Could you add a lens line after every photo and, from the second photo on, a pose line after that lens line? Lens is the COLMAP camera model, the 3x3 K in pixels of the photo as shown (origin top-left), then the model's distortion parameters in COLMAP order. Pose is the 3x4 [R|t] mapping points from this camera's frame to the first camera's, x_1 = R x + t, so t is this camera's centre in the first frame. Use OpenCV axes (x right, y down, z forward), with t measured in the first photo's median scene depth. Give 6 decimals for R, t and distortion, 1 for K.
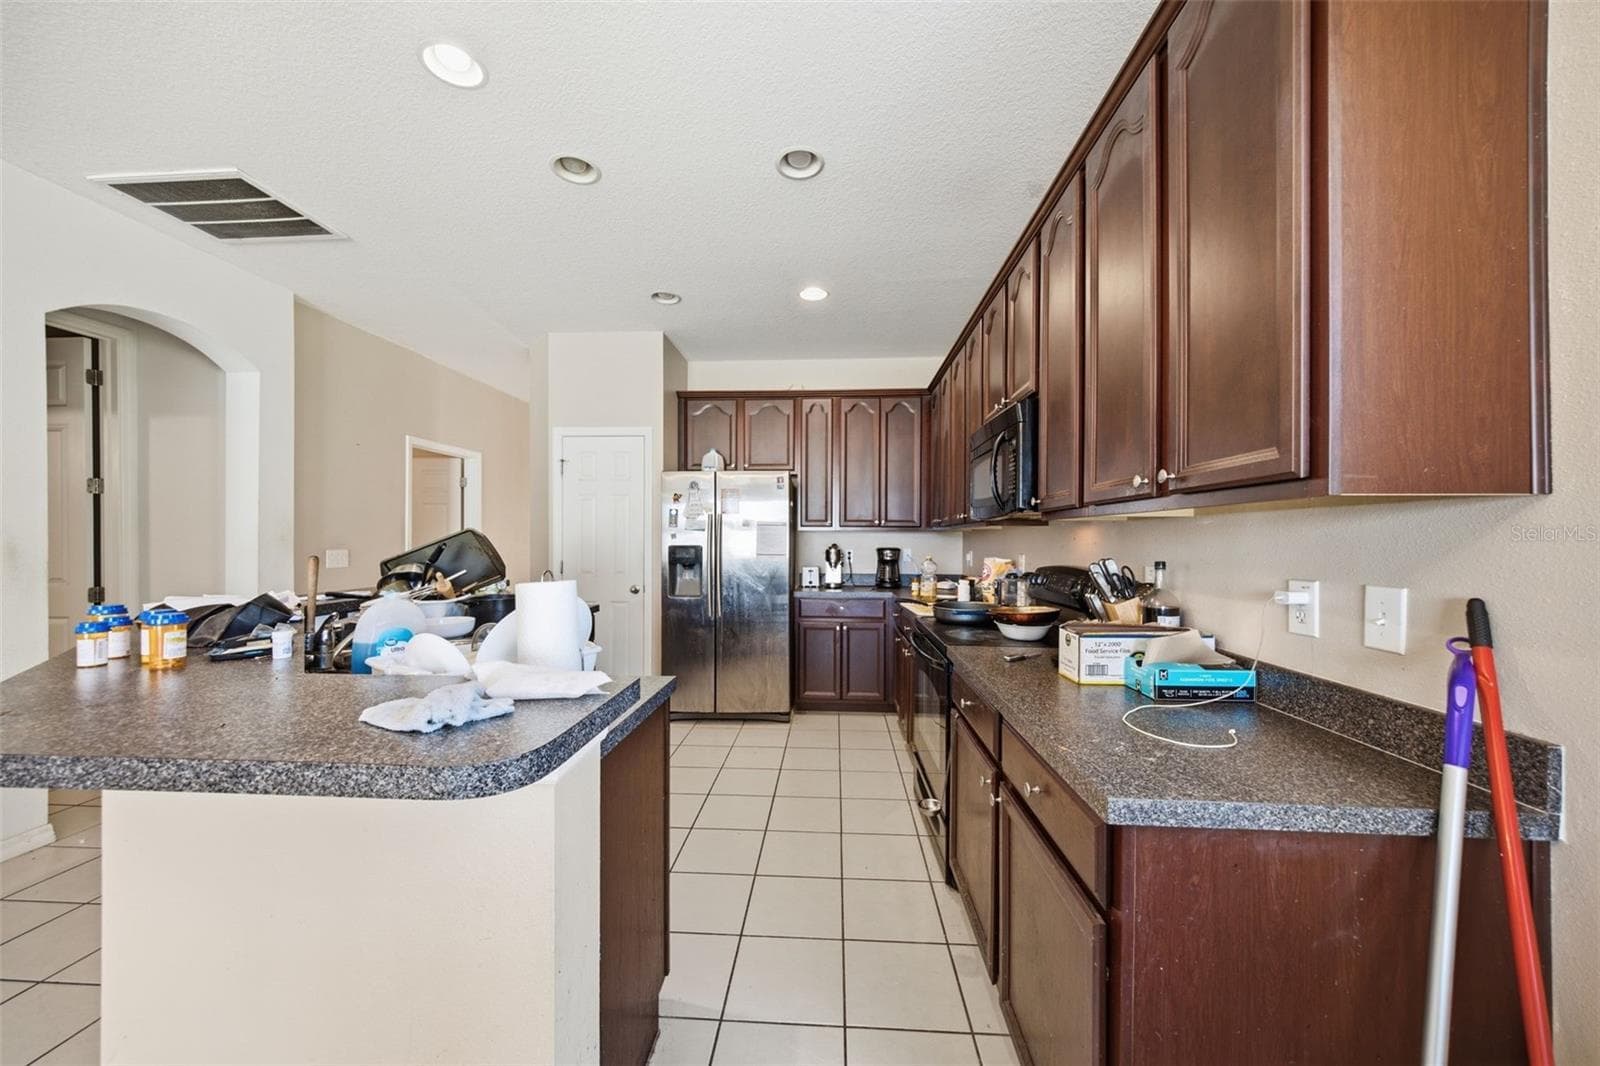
lens RADIAL K [[566.6, 0, 797.7], [0, 566.6, 538.7], [0, 0, 1]] dist [0.000298, -0.000094]
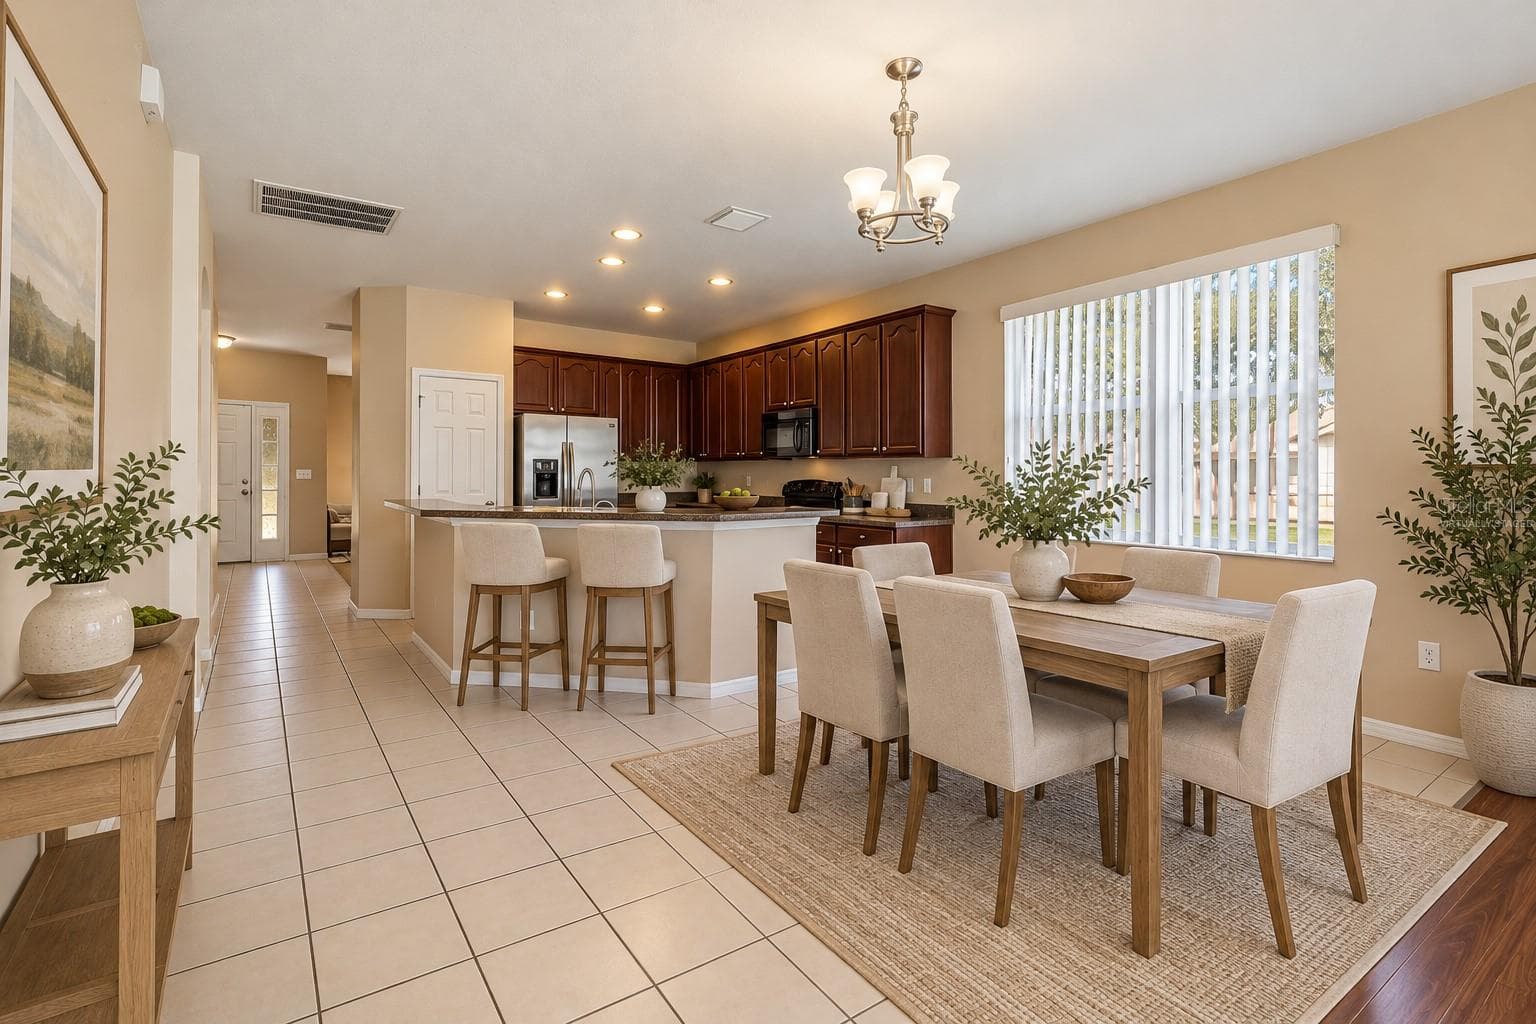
lens RADIAL K [[678.9, 0, 785.1], [0, 678.9, 463.1], [0, 0, 1]] dist [0.023477, -0.015266]
pose [[0.750375, 0.003859, 0.661001, -0.928190], [-0.002423, 0.999992, -0.003086, -0.003460], [-0.661008, 0.000714, 0.750379, -0.624187]]
